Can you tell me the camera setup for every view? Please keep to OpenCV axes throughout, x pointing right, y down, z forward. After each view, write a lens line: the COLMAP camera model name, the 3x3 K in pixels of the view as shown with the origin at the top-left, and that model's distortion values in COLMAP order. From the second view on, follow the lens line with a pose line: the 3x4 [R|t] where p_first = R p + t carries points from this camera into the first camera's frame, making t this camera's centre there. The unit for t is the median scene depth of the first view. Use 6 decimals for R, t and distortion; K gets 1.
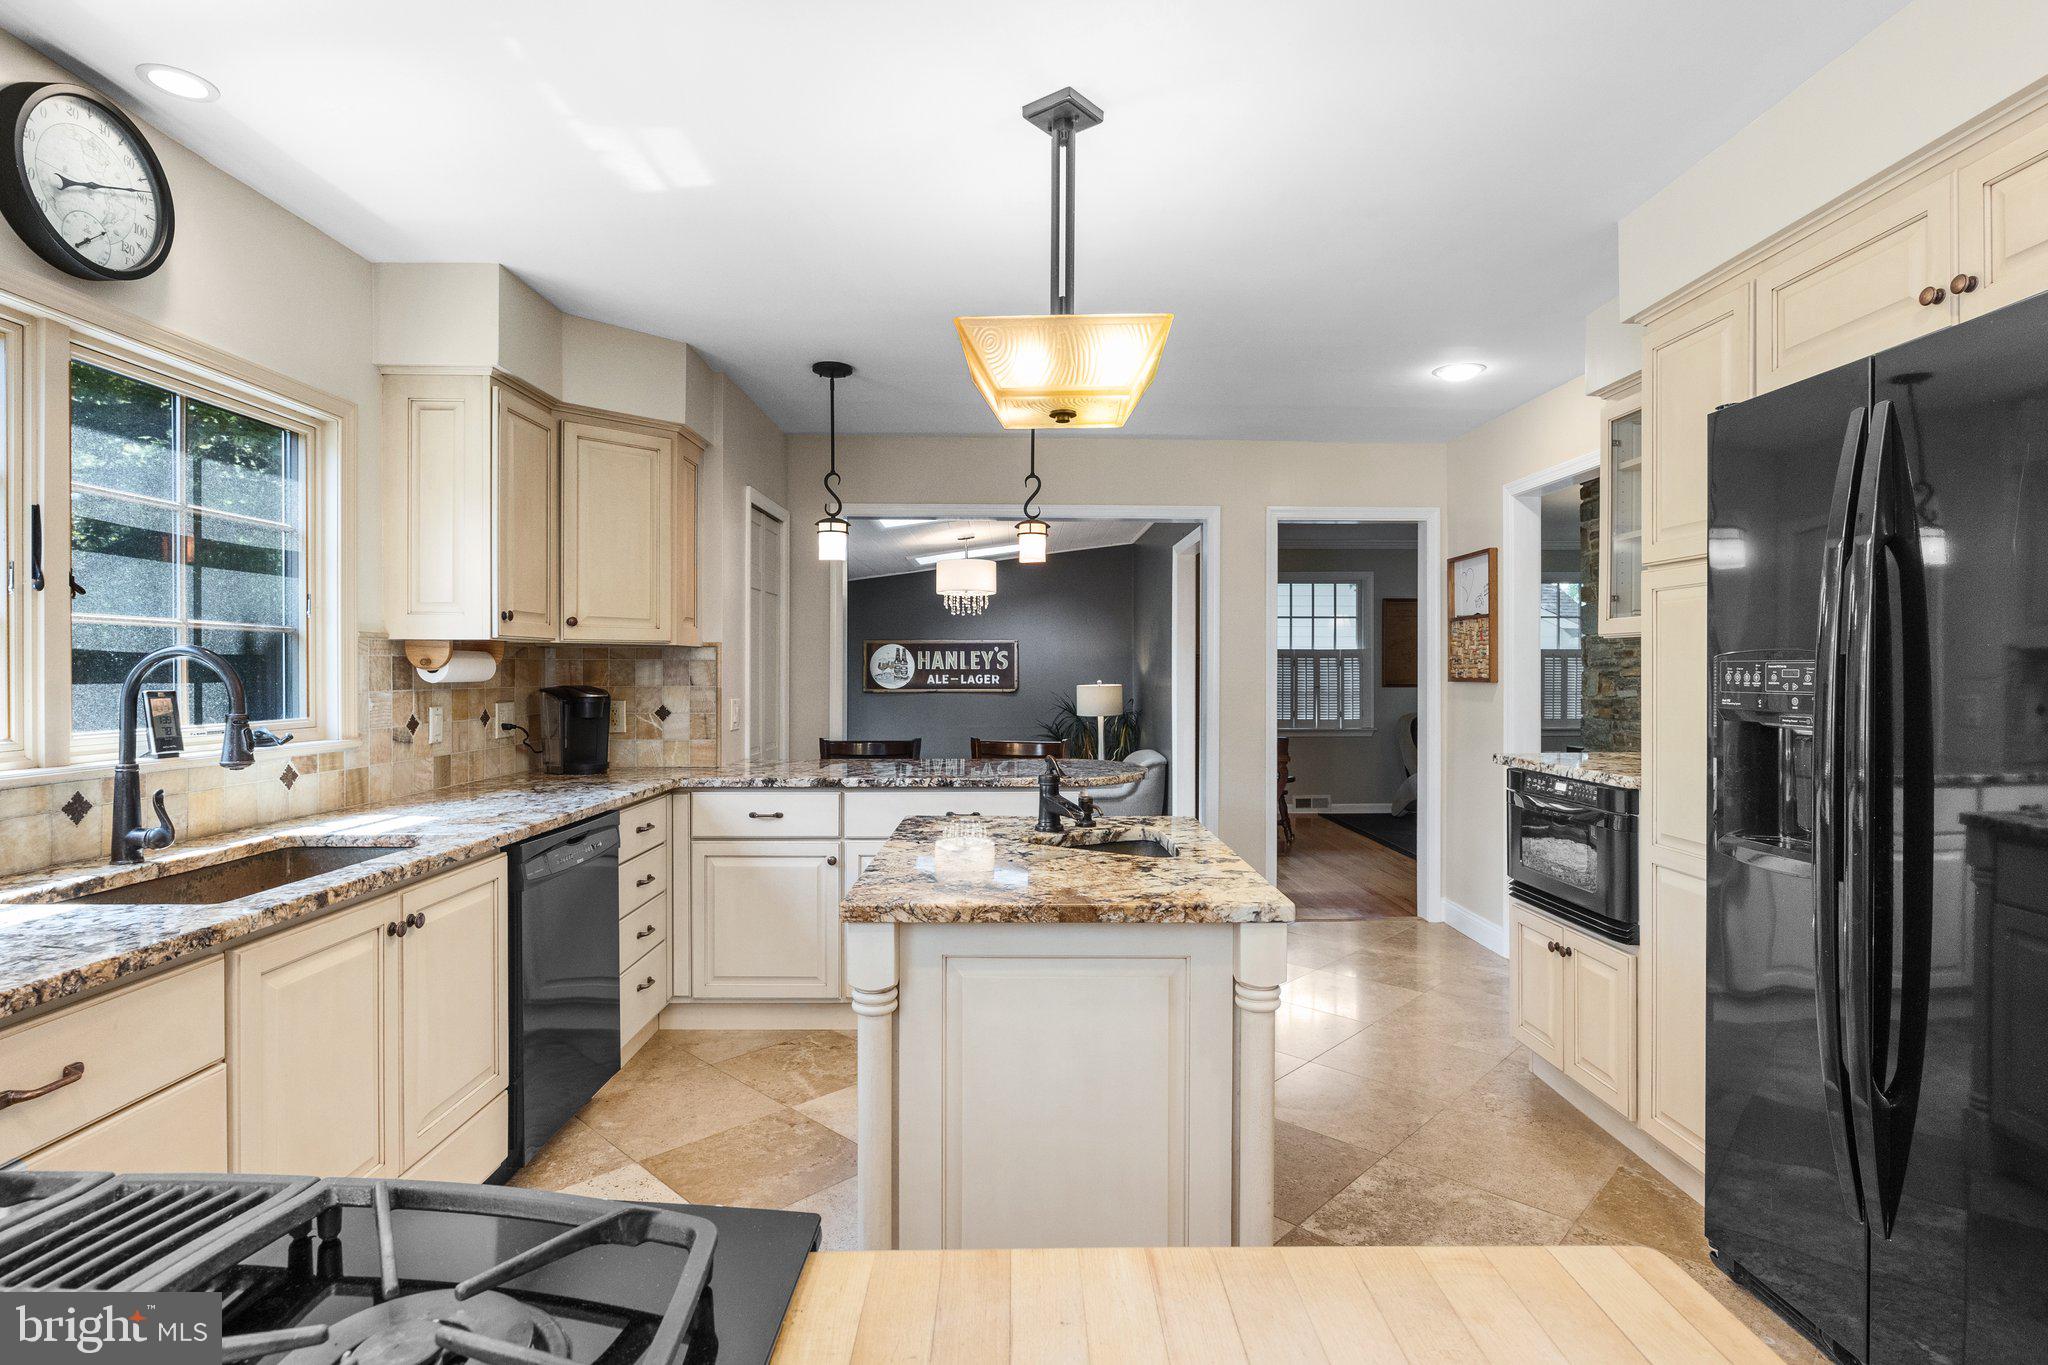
lens RADIAL K [[990.4, 0, 1025.5], [0, 990.4, 685.5], [0, 0, 1]] dist [-0.015725, 0.000541]
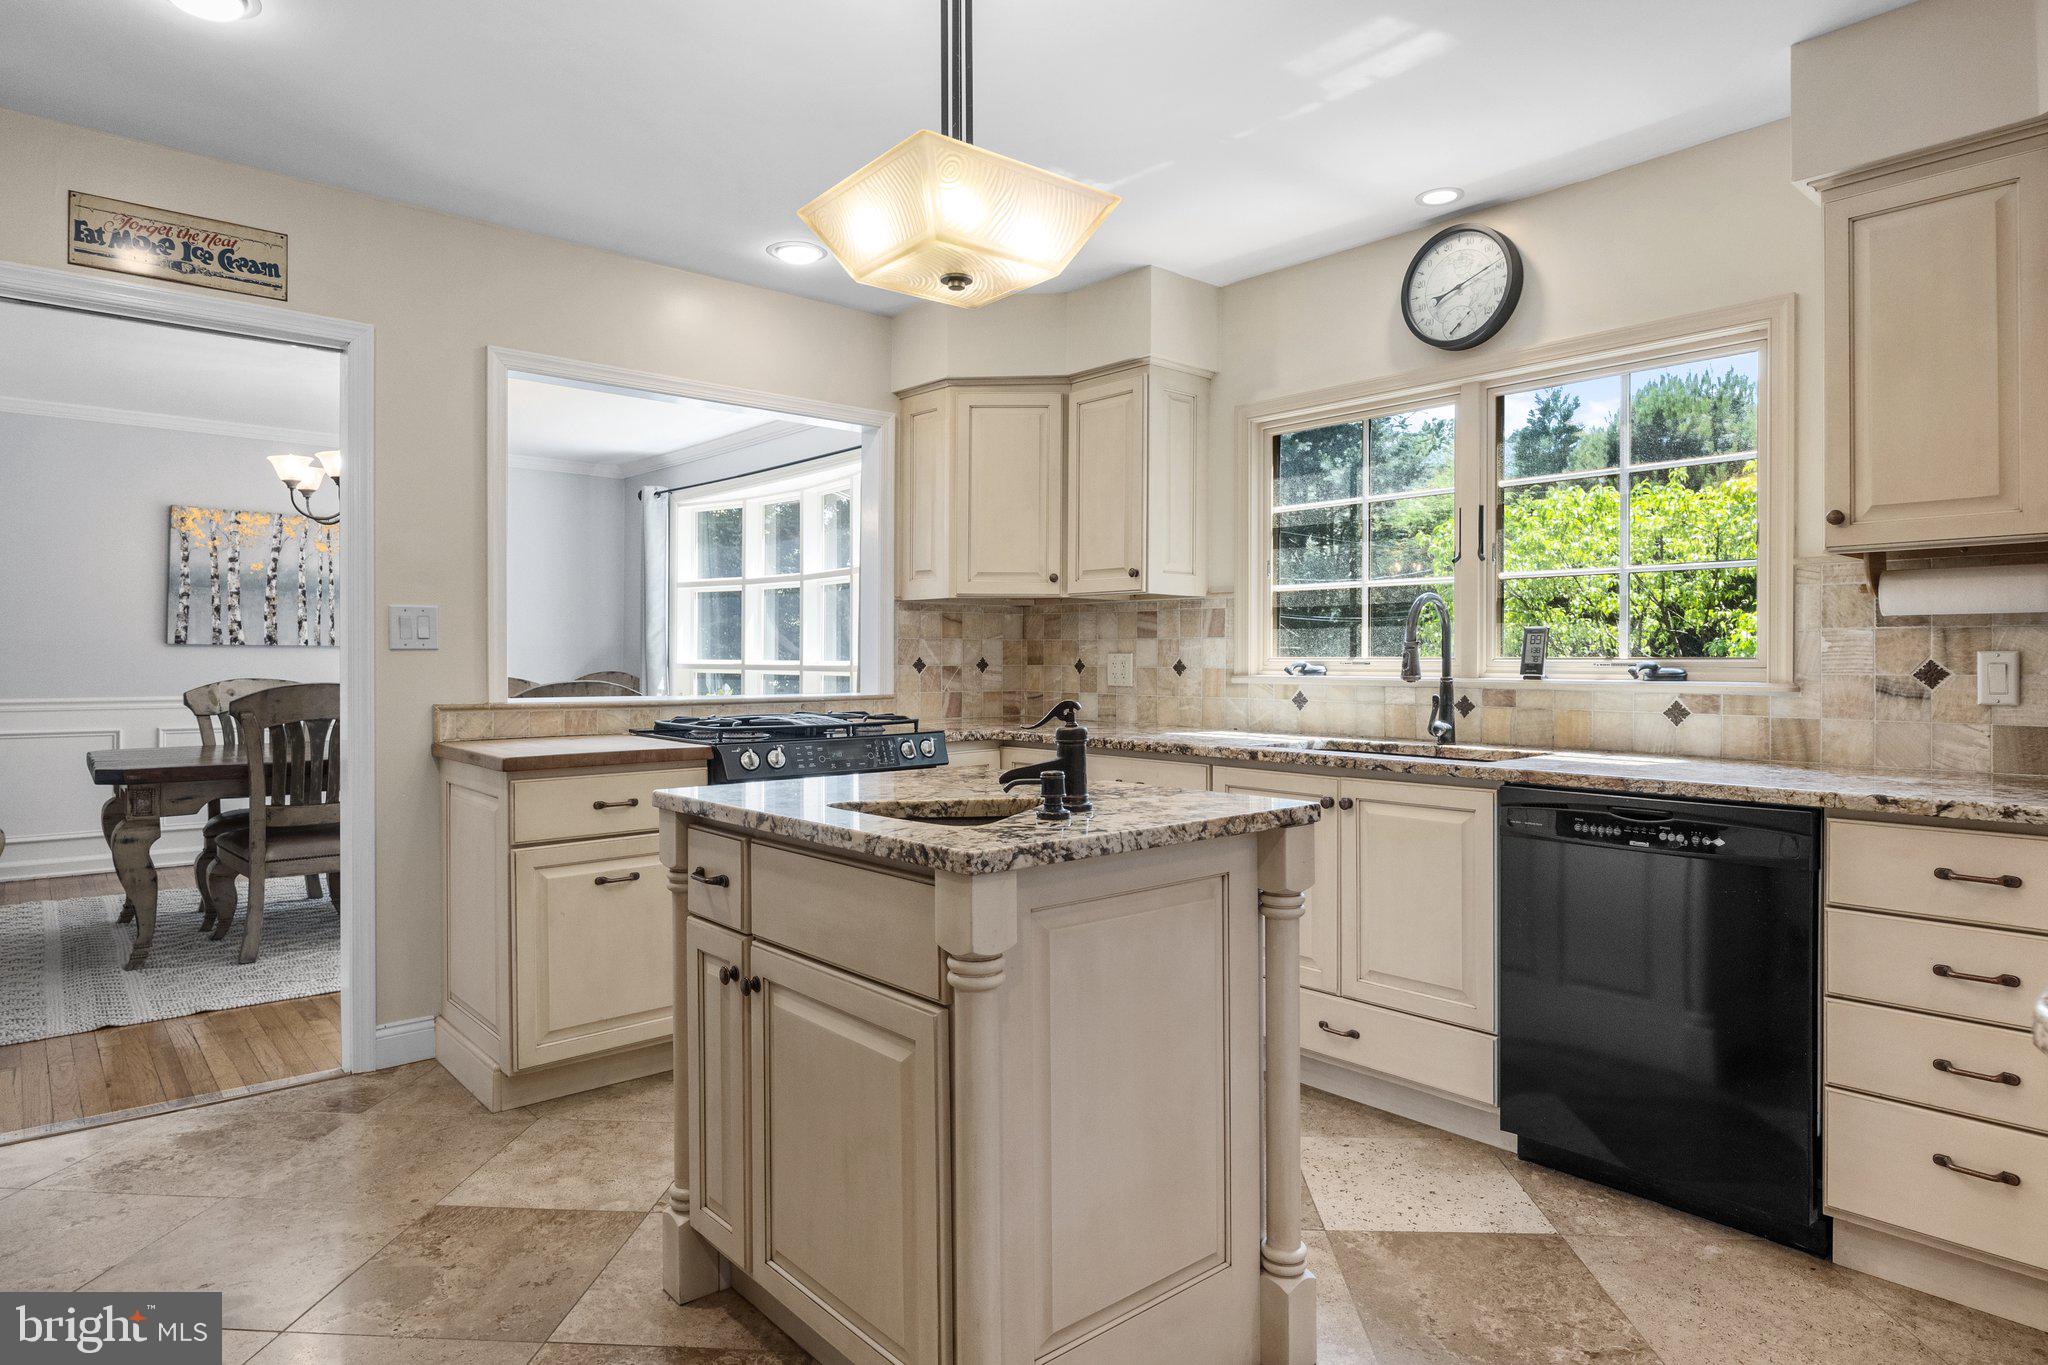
lens RADIAL K [[1166.3, 0, 1025.6], [0, 1166.3, 661.3], [0, 0, 1]] dist [-0.011362, -0.001365]
pose [[-0.759178, 0.000252, -0.650883, 0.515339], [-0.009604, 0.999887, 0.011588, 0.031498], [0.650812, 0.015048, -0.759090, 1.426972]]
